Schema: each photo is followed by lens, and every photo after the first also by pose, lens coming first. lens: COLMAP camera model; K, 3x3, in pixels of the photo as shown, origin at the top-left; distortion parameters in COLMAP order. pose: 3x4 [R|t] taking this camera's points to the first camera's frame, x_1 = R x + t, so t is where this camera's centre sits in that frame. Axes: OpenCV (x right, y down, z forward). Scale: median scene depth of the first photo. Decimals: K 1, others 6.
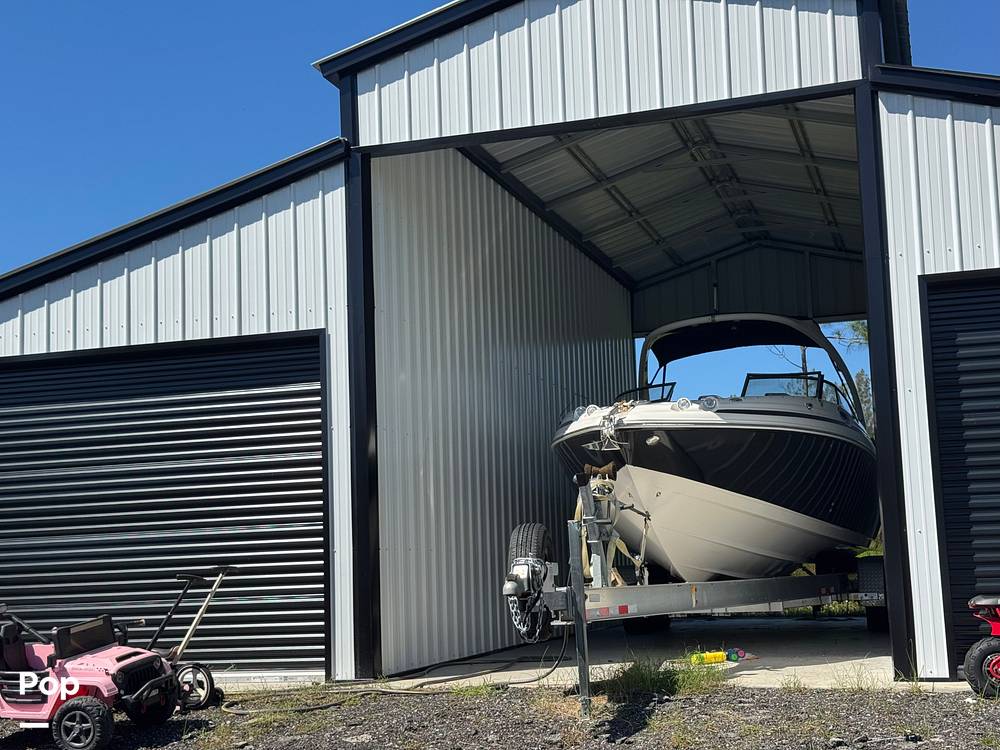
lens RADIAL K [[1444.1, 0, 500.0], [0, 1444.1, 375.0], [0, 0, 1]] dist [0.001523, 0.000206]
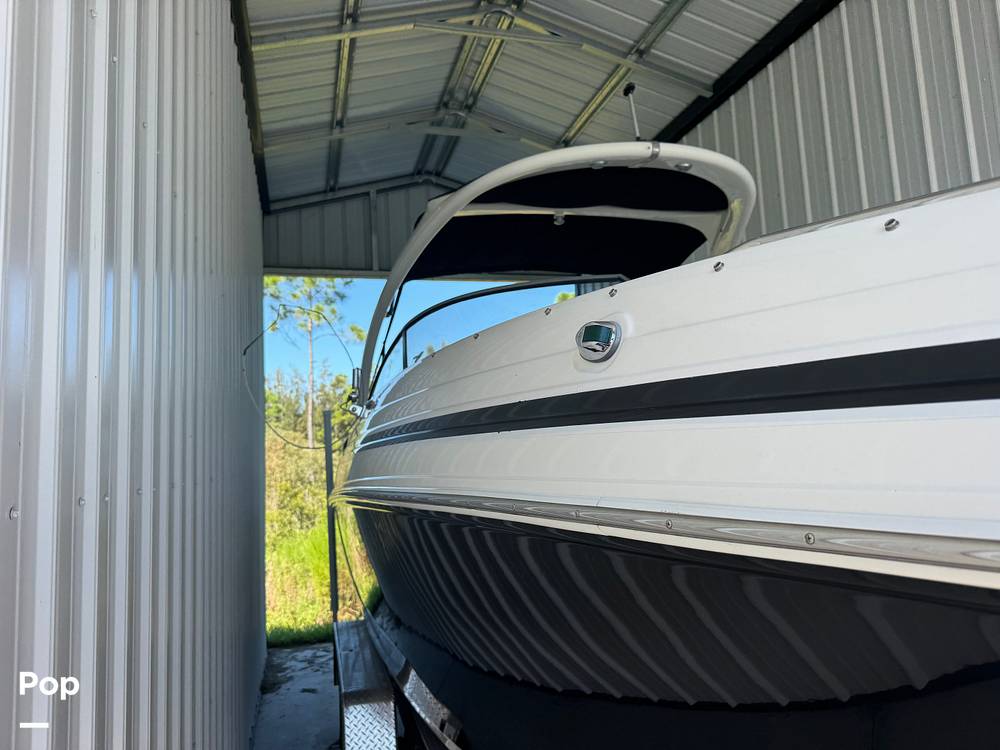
lens RADIAL K [[742.9, 0, 500.0], [0, 742.9, 375.0], [0, 0, 1]] dist [0.064496, -0.001006]
pose [[0.848550, 0.057564, 0.525974, -0.004538], [-0.057939, 0.998196, -0.015773, 0.025490], [-0.525933, -0.017090, 0.850354, 0.615356]]
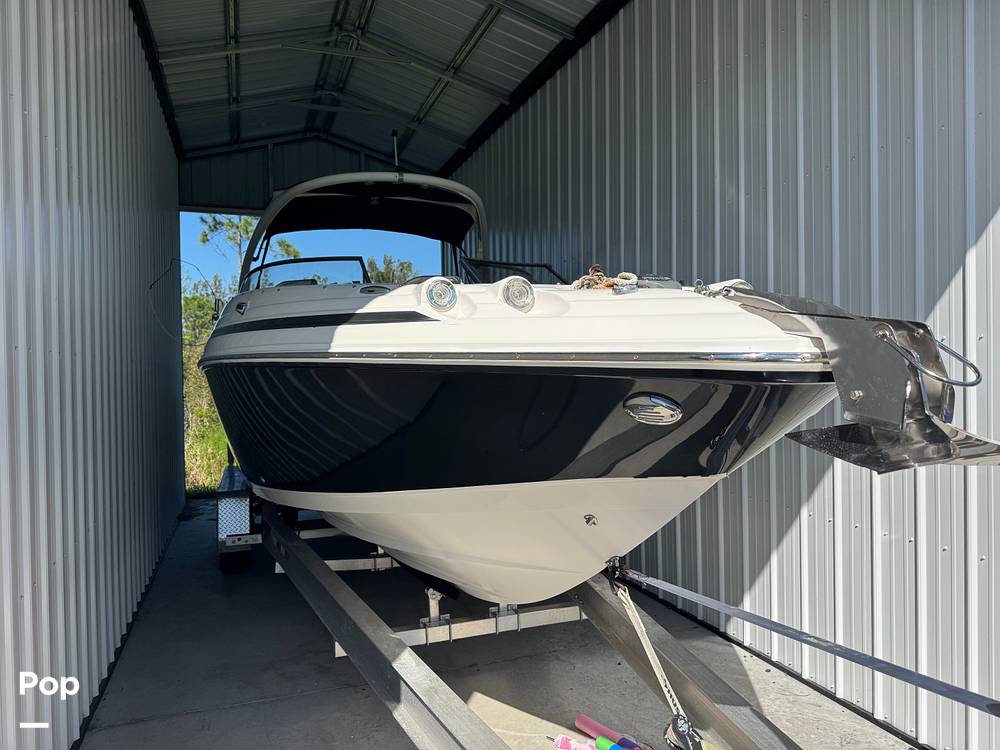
lens RADIAL K [[741.3, 0, 500.0], [0, 741.3, 375.0], [0, 0, 1]] dist [0.067726, -0.065541]
pose [[0.807344, 0.022149, 0.589666, -0.024516], [-0.094142, 0.991330, 0.091660, 0.015906], [-0.582523, -0.129514, 0.802429, 0.482594]]
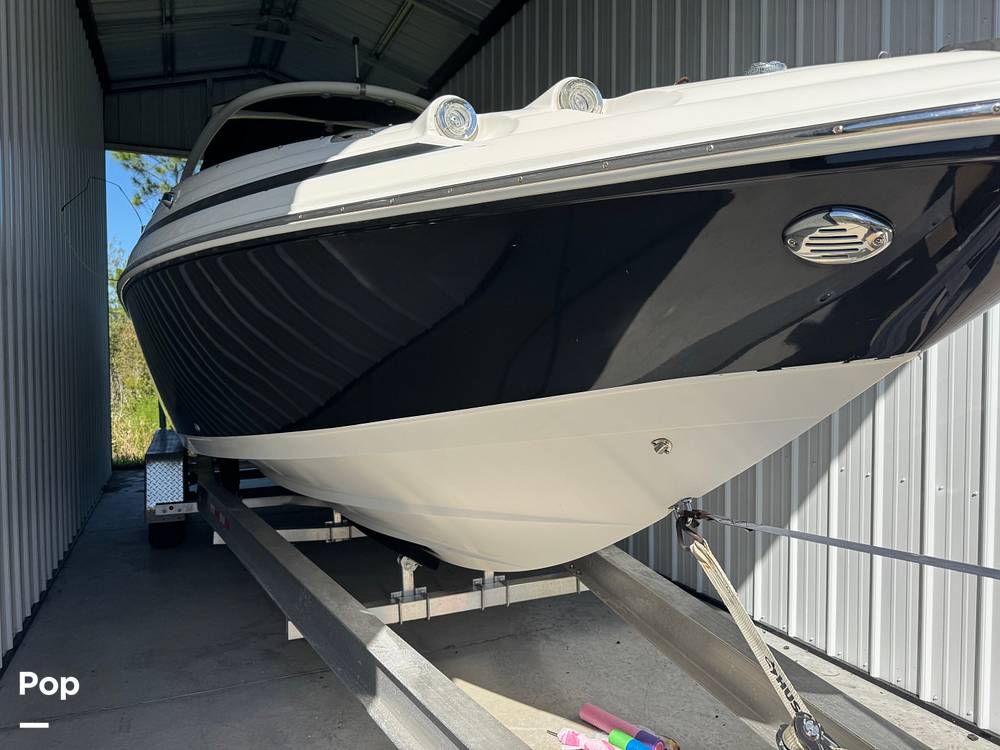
lens RADIAL K [[741.3, 0, 500.0], [0, 741.3, 375.0], [0, 0, 1]] dist [0.067726, -0.065541]
pose [[0.762913, 0.017322, 0.646269, -0.012789], [-0.112578, 0.987928, 0.106418, 0.032022], [-0.636624, -0.153943, 0.755653, 0.512363]]
